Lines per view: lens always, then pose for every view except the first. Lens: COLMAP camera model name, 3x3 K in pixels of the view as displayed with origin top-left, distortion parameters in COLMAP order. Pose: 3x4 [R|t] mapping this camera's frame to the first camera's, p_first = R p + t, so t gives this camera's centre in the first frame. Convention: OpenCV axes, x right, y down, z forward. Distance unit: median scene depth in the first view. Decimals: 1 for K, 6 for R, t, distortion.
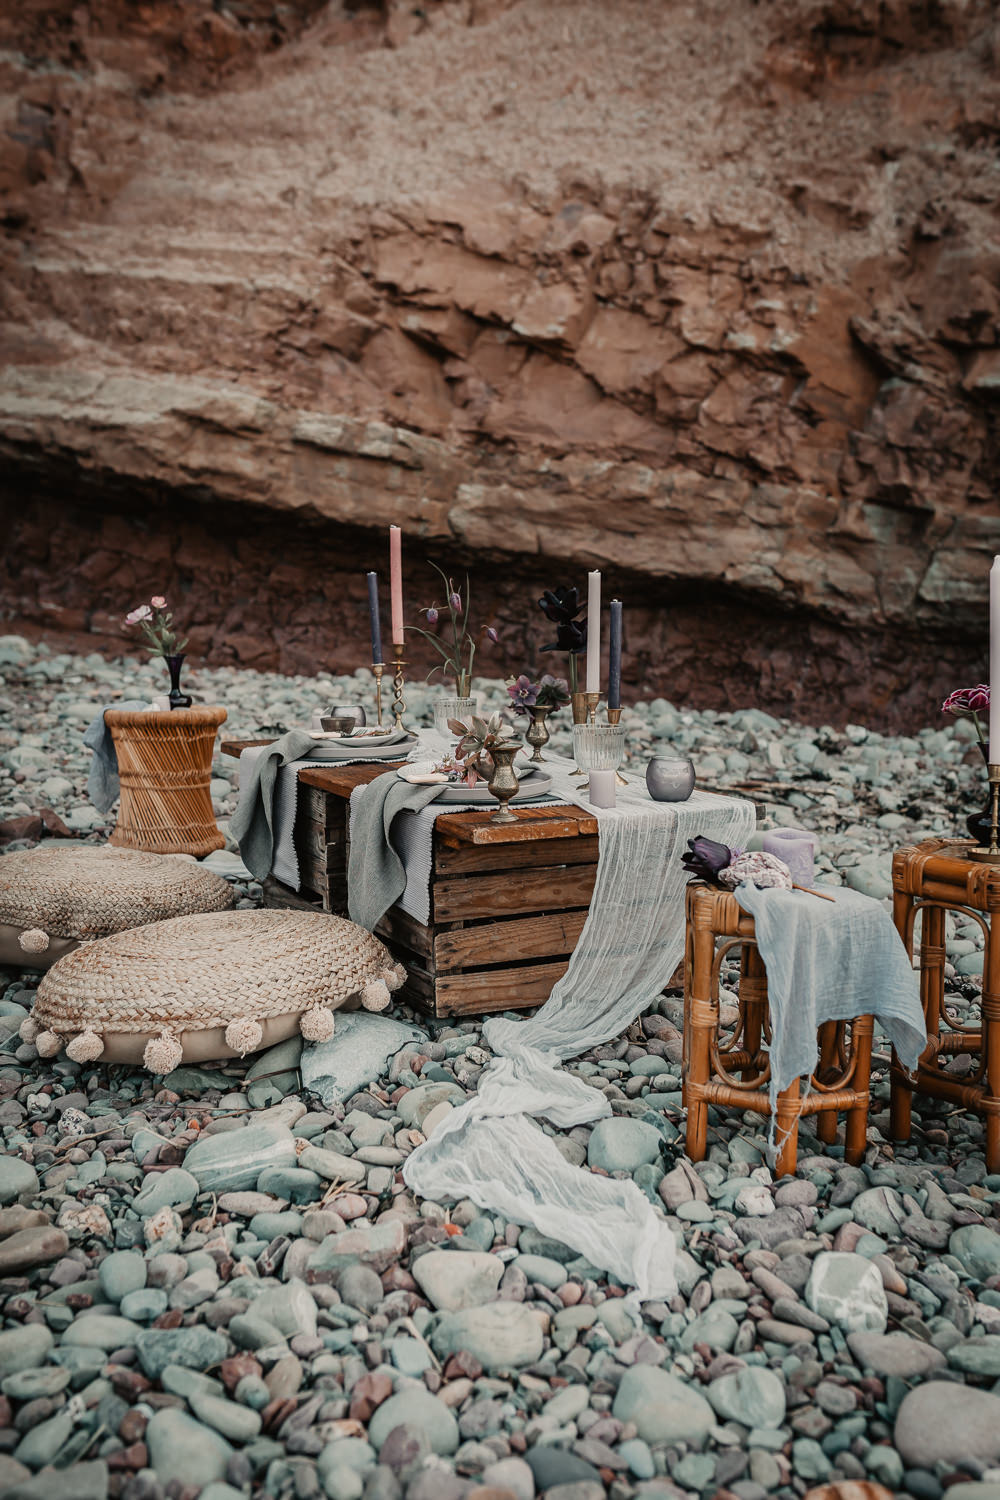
lens RADIAL K [[1481.4, 0, 470.2], [0, 1481.4, 751.8], [0, 0, 1]] dist [0.008883, 0.035217]
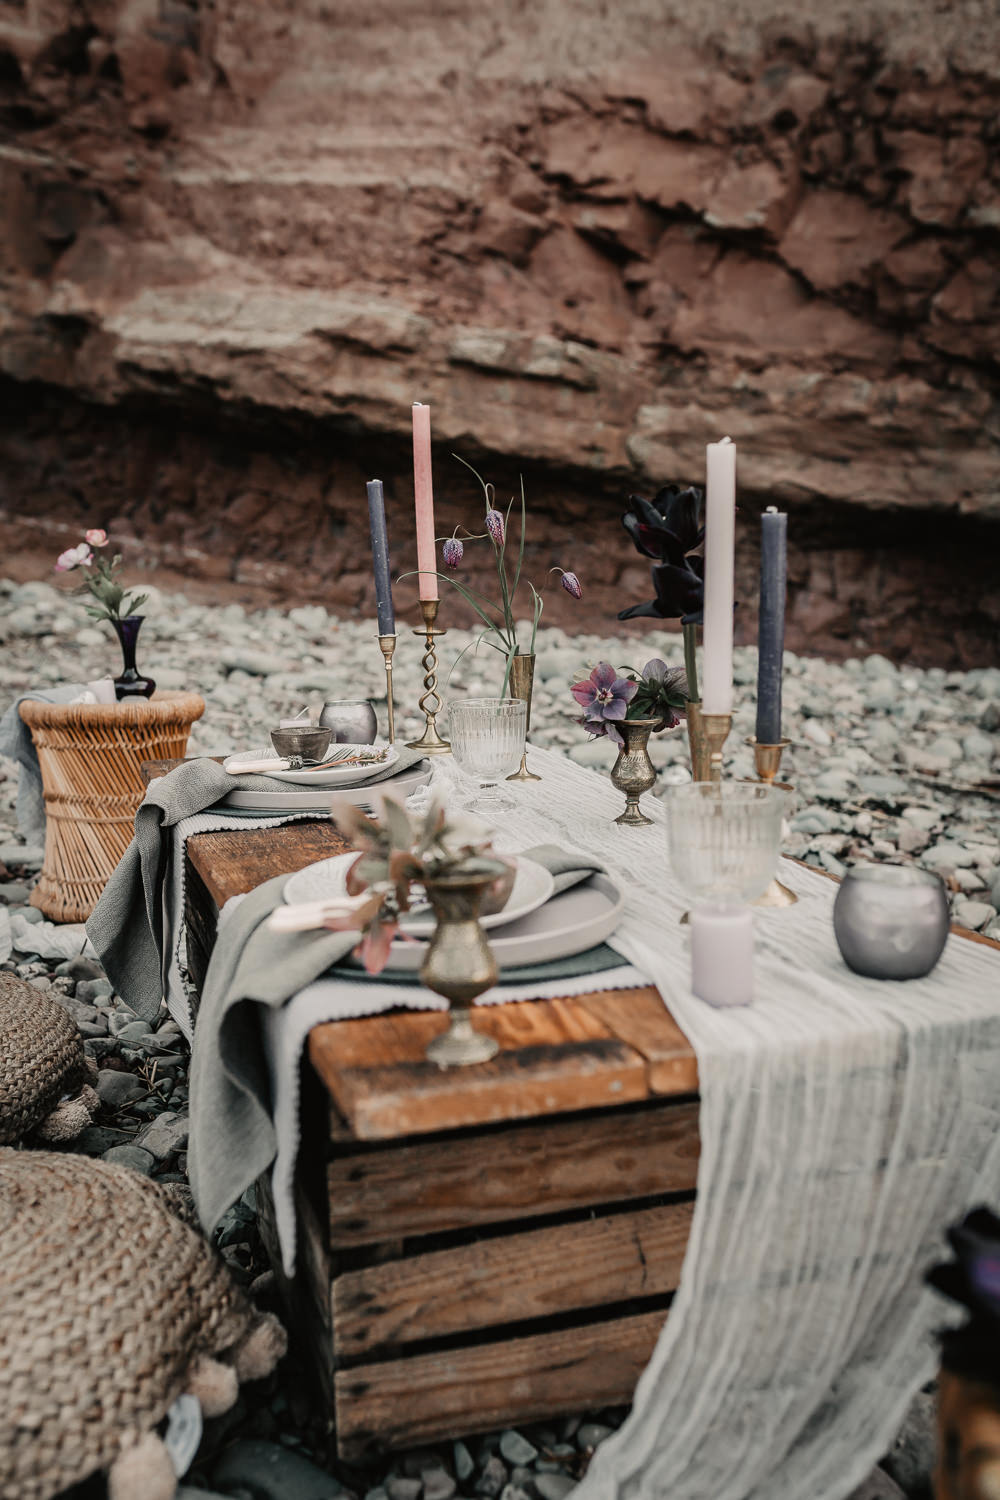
lens RADIAL K [[1481.4, 0, 470.2], [0, 1481.4, 751.8], [0, 0, 1]] dist [0.008883, 0.035217]
pose [[0.990248, 0.008147, -0.139074, 0.017316], [-0.003182, 0.999351, 0.035885, -0.010695], [0.139276, -0.035093, 0.989632, 0.130741]]
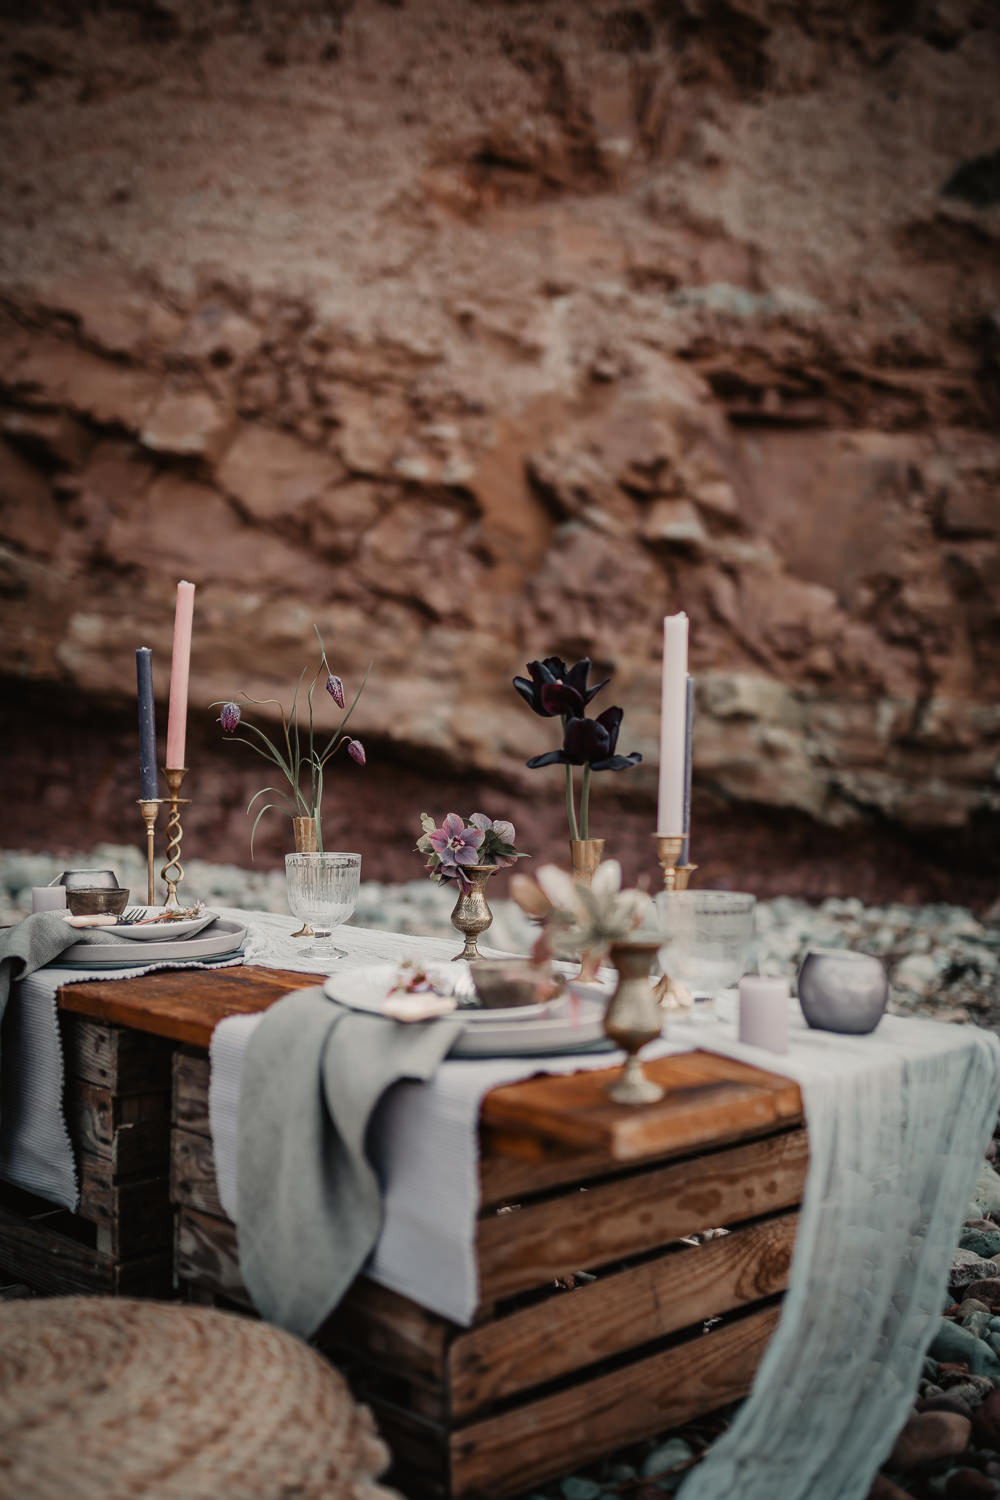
lens RADIAL K [[1534.3, 0, 524.0], [0, 1534.3, 781.4], [0, 0, 1]] dist [0.010879, 0.024471]
pose [[0.950207, 0.013021, 0.311347, -0.035590], [0.017233, 0.995402, -0.094222, -0.001779], [-0.311142, 0.094896, 0.945614, 0.115521]]
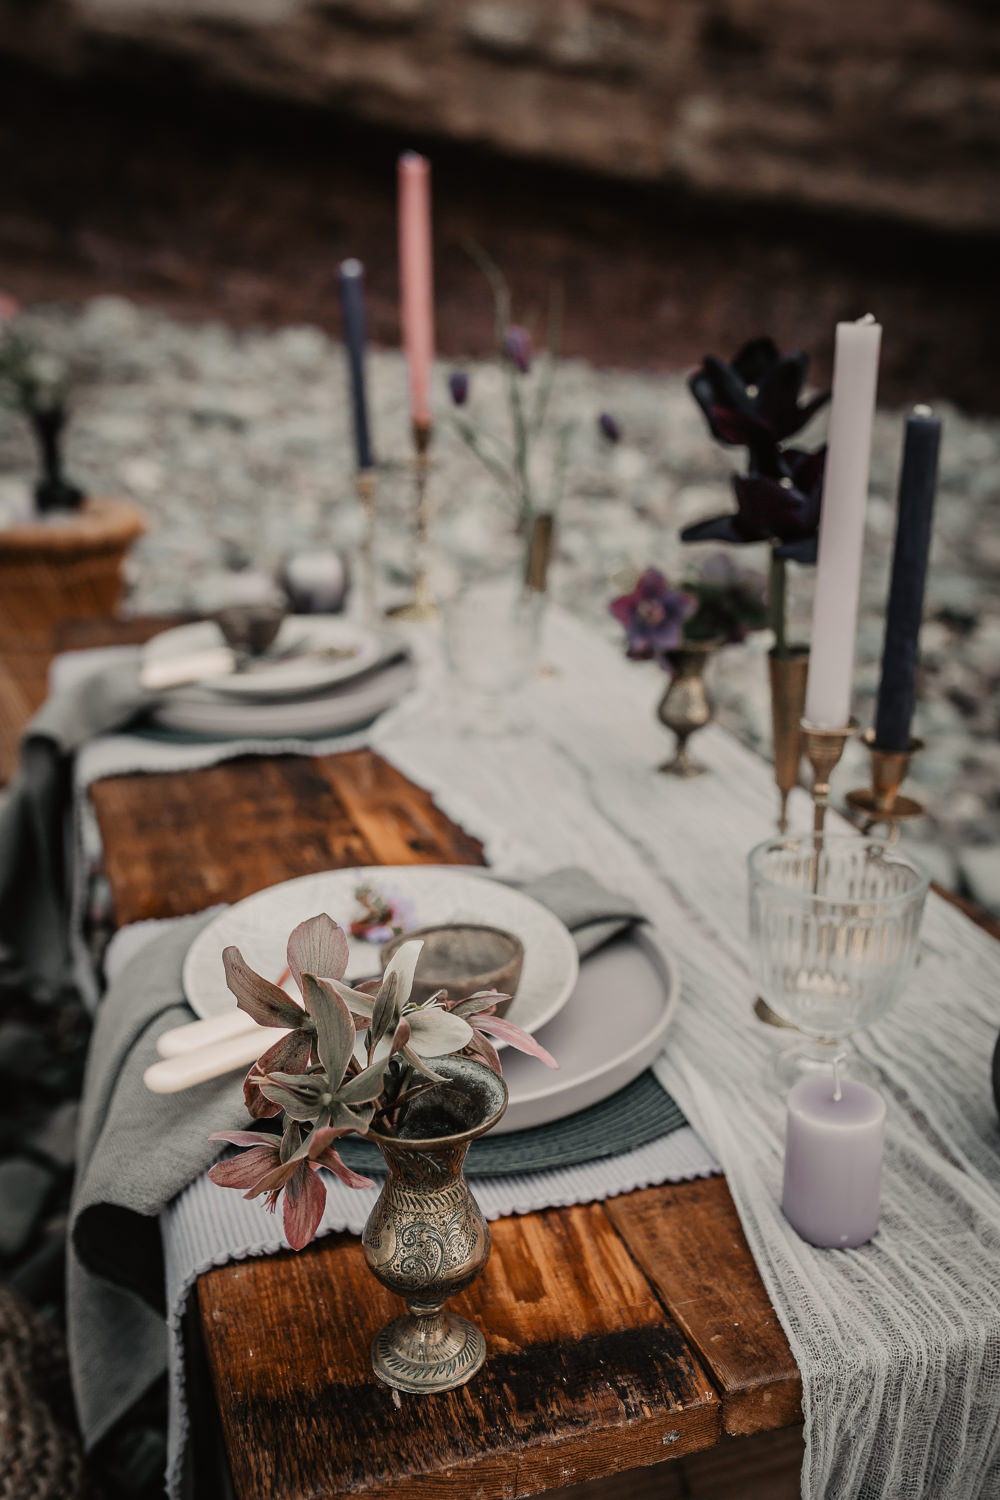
lens RADIAL K [[1577.2, 0, 476.1], [0, 1577.2, 723.8], [0, 0, 1]] dist [0.009456, 0.014521]
pose [[0.989434, 0.049716, -0.136191, 0.013472], [-0.023082, 0.981404, 0.190561, -0.024518], [0.143132, -0.185404, 0.972182, 0.163647]]
